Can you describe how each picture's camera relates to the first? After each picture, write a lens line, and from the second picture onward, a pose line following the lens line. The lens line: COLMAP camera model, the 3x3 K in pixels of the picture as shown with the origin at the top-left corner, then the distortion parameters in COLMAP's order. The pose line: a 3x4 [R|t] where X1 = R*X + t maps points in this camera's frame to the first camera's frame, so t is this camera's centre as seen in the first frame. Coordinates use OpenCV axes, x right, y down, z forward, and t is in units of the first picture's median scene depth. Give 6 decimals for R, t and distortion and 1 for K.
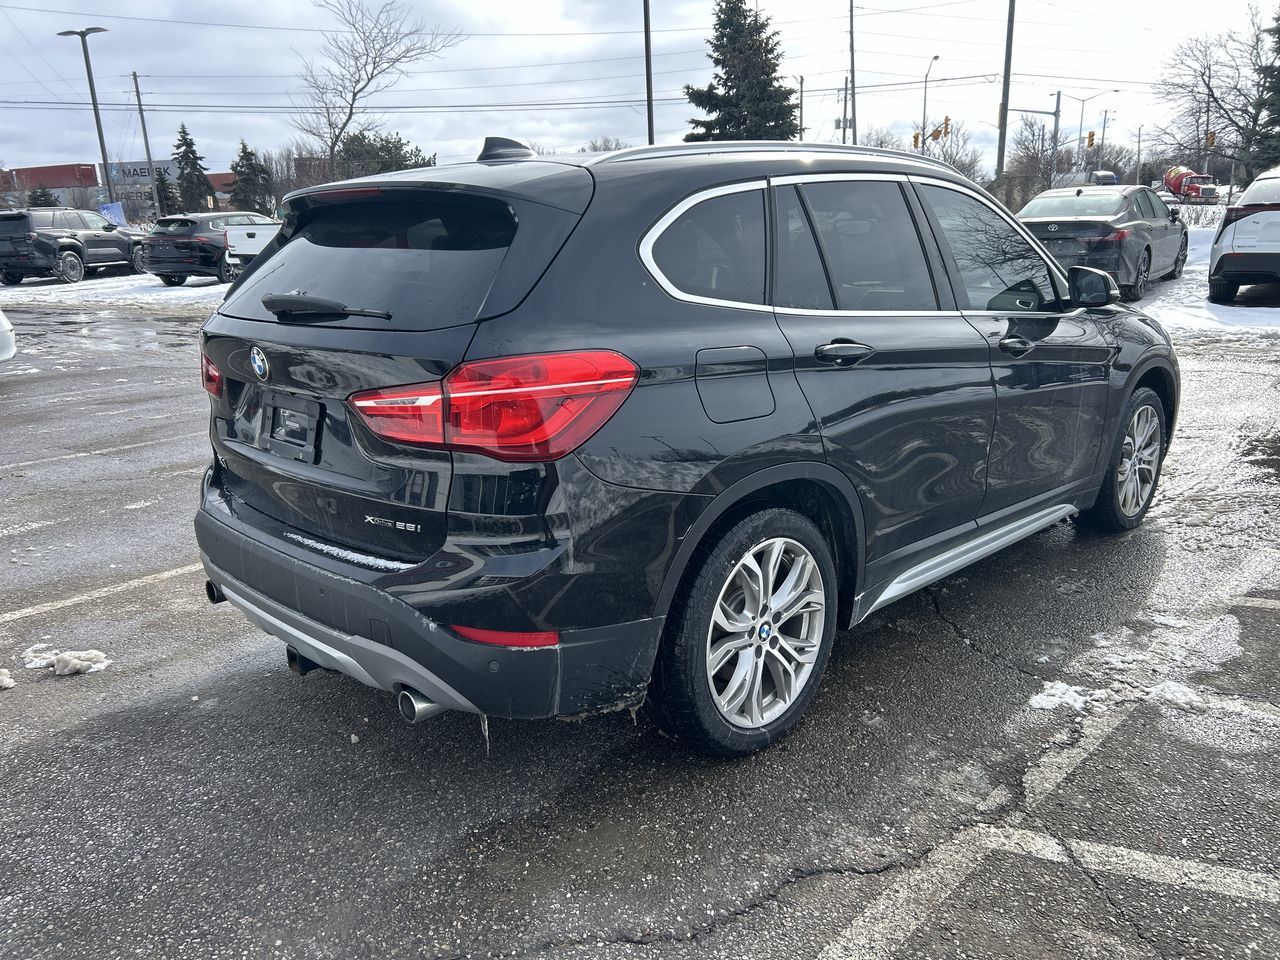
lens RADIAL K [[970.1, 0, 633.7], [0, 970.1, 479.0], [0, 0, 1]] dist [0.042334, -0.046259]
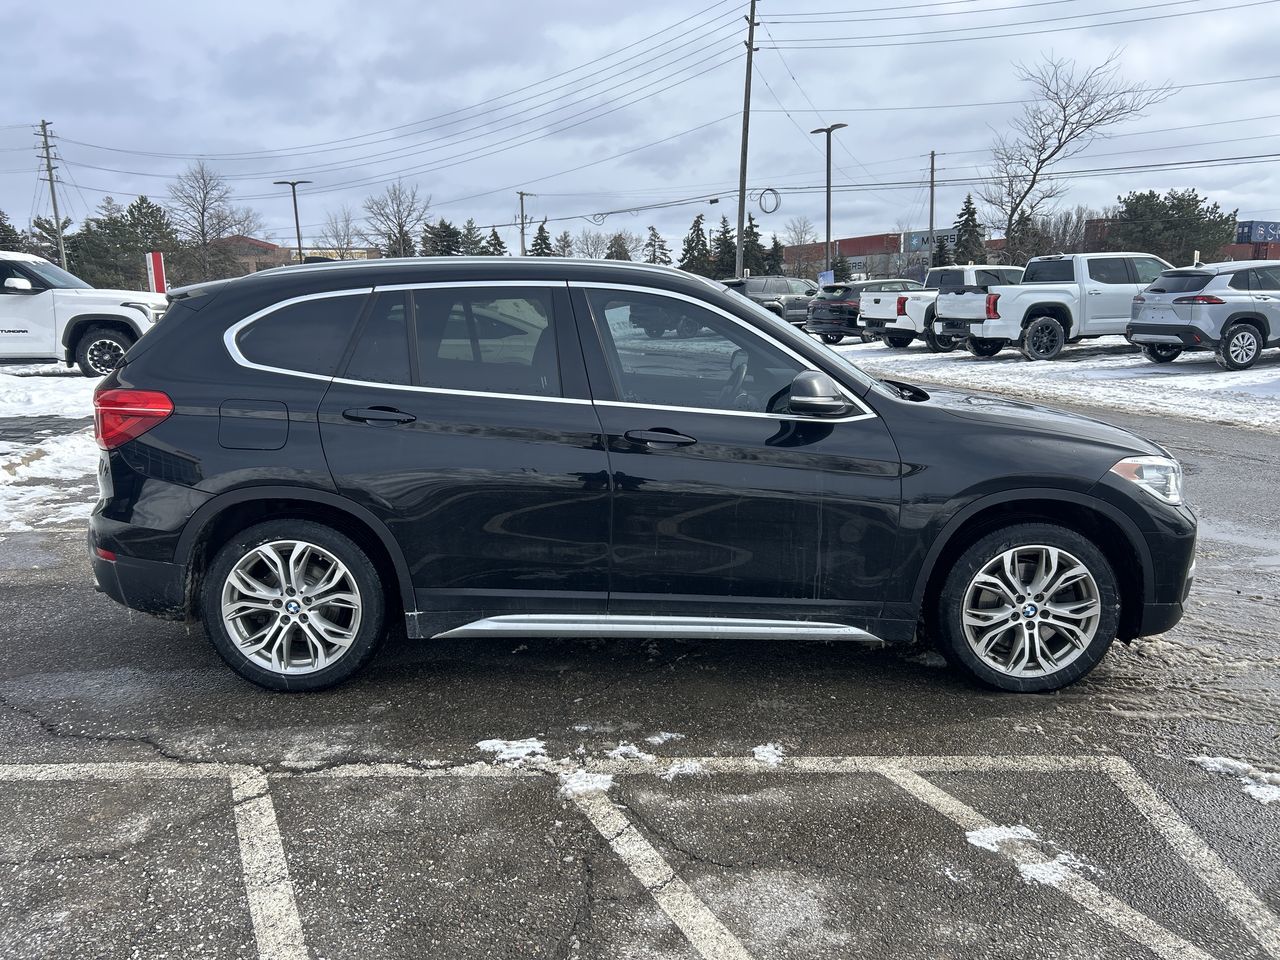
lens RADIAL K [[970.1, 0, 631.9], [0, 970.1, 477.3], [0, 0, 1]] dist [0.042334, -0.046259]
pose [[0.713185, 0.142633, -0.686312, 1.376598], [-0.184182, 0.982808, 0.012858, -0.130002], [0.676347, 0.117236, 0.727194, 0.282219]]
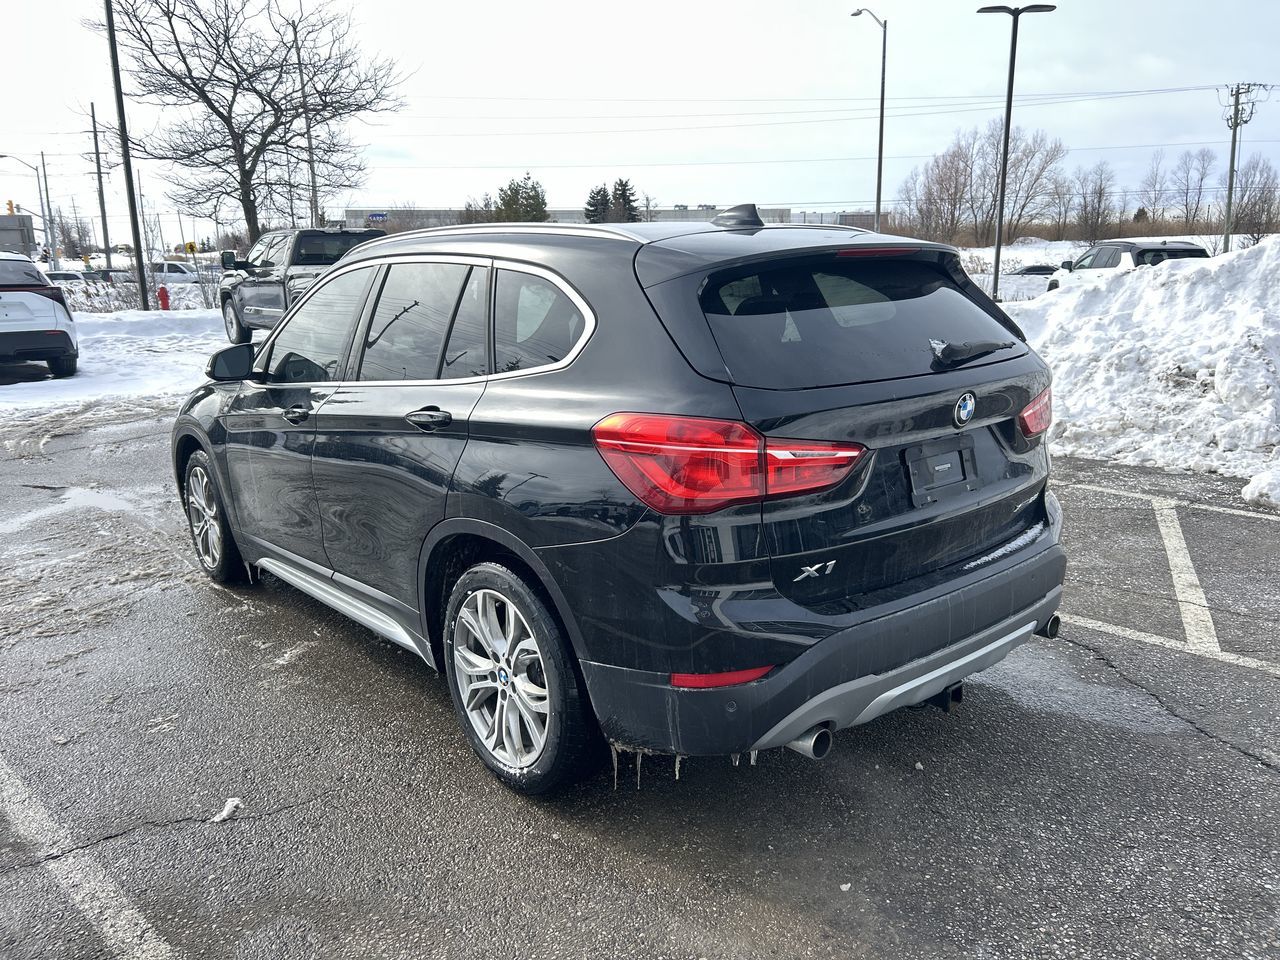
lens RADIAL K [[970.1, 0, 635.2], [0, 970.1, 475.9], [0, 0, 1]] dist [0.042334, -0.046259]
pose [[0.087911, -0.190351, 0.977772, -1.308265], [0.277956, 0.947272, 0.159422, -0.284026], [-0.956563, 0.257763, 0.136185, 1.102381]]
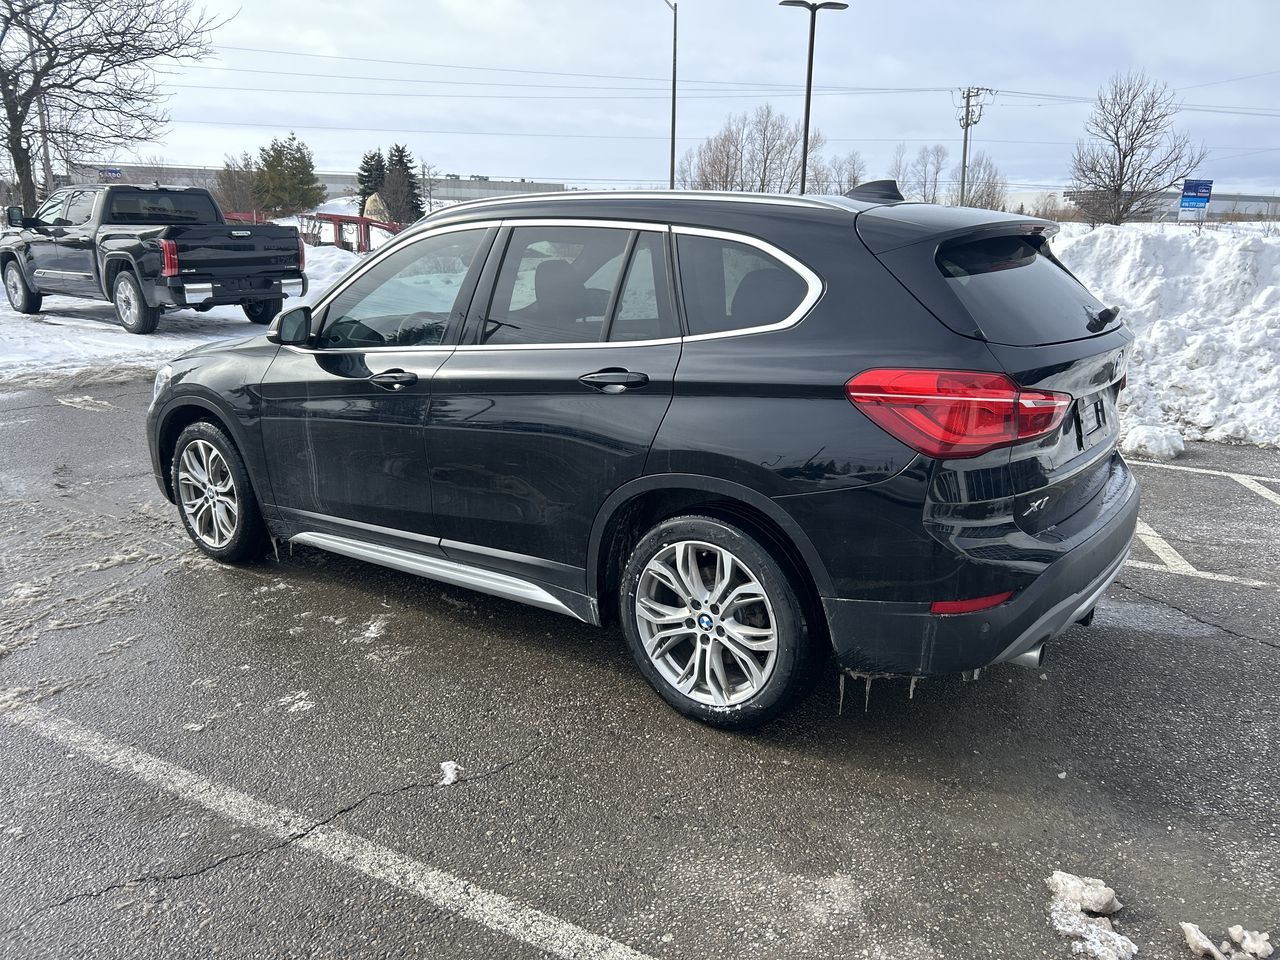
lens RADIAL K [[970.1, 0, 645.1], [0, 970.1, 474.6], [0, 0, 1]] dist [0.042334, -0.046259]
pose [[-0.151516, -0.212634, 0.965313, -1.357719], [0.254979, 0.935129, 0.246007, -0.397918], [-0.955002, 0.283409, -0.087470, 1.549232]]
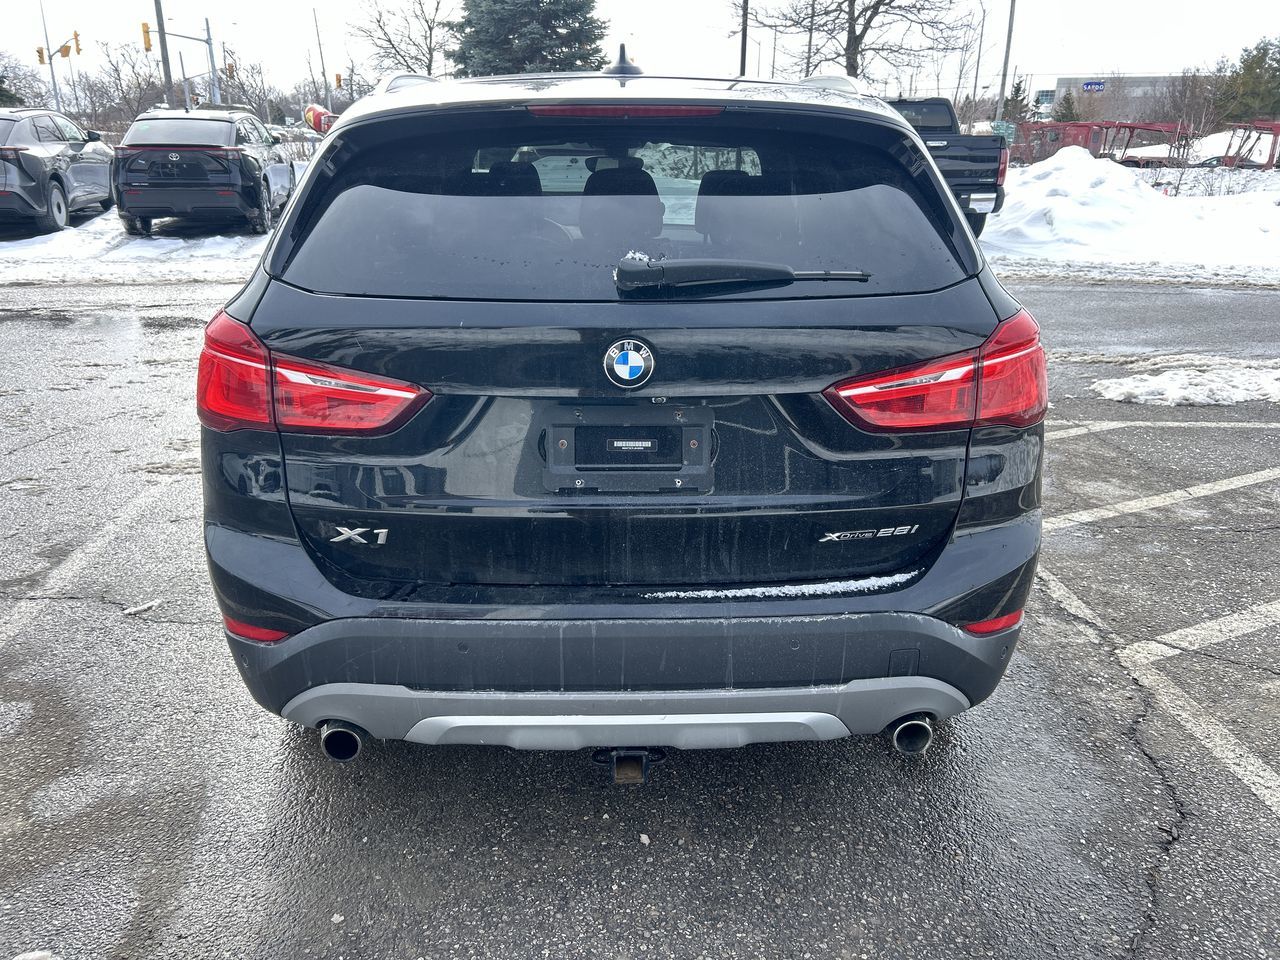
lens RADIAL K [[970.1, 0, 632.4], [0, 970.1, 480.7], [0, 0, 1]] dist [0.042334, -0.046259]
pose [[0.688002, -0.209061, 0.694943, -0.792898], [0.164011, 0.977624, 0.131727, -0.115659], [-0.706932, 0.023350, 0.706896, 0.471966]]
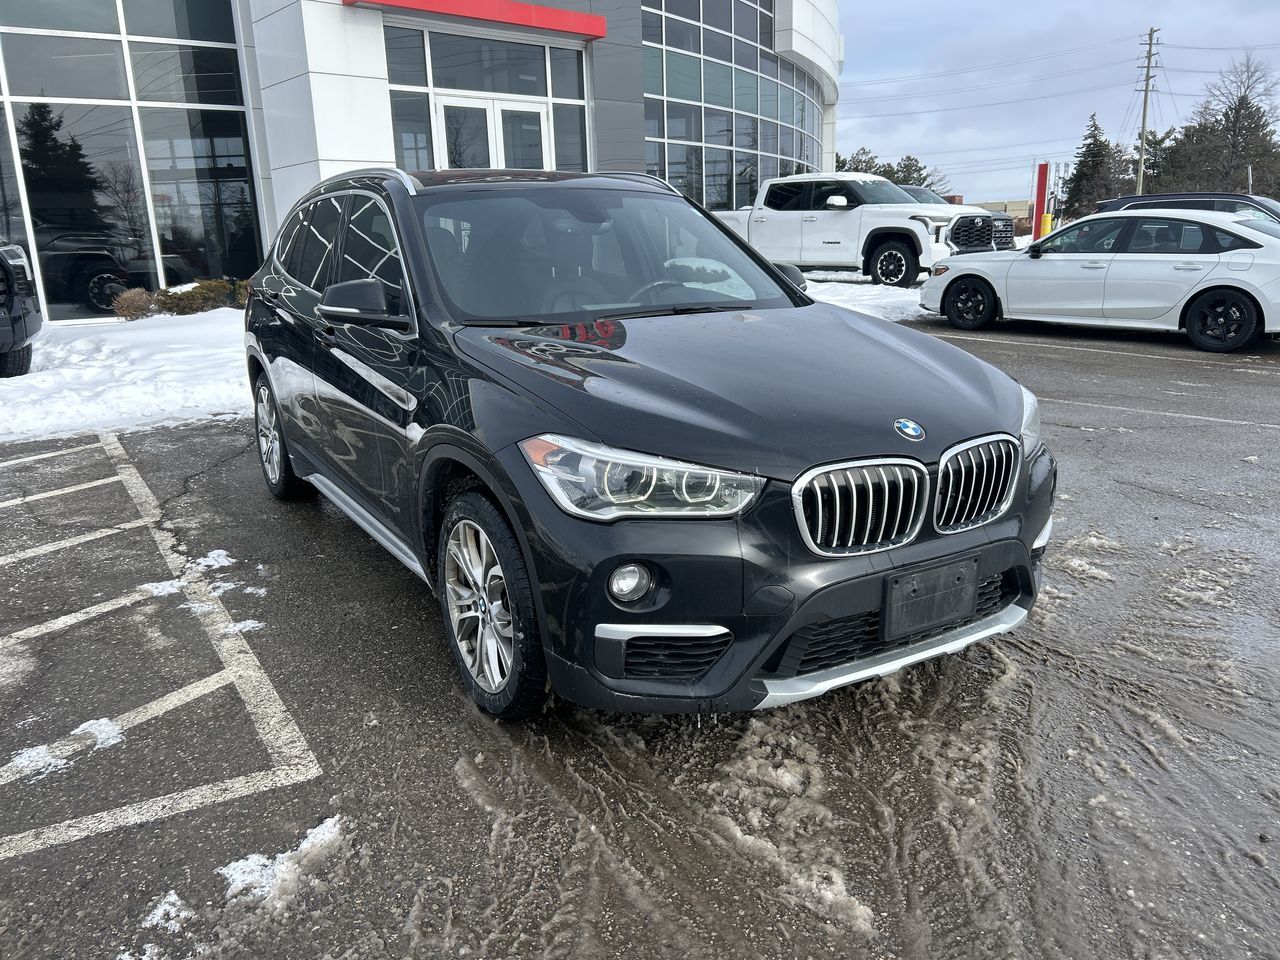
lens RADIAL K [[970.1, 0, 617.7], [0, 970.1, 484.8], [0, 0, 1]] dist [0.042334, -0.046259]
pose [[-0.241118, 0.272211, -0.931538, 1.779551], [-0.218289, 0.920051, 0.325356, -0.529502], [0.945628, 0.281794, -0.162421, 1.954103]]
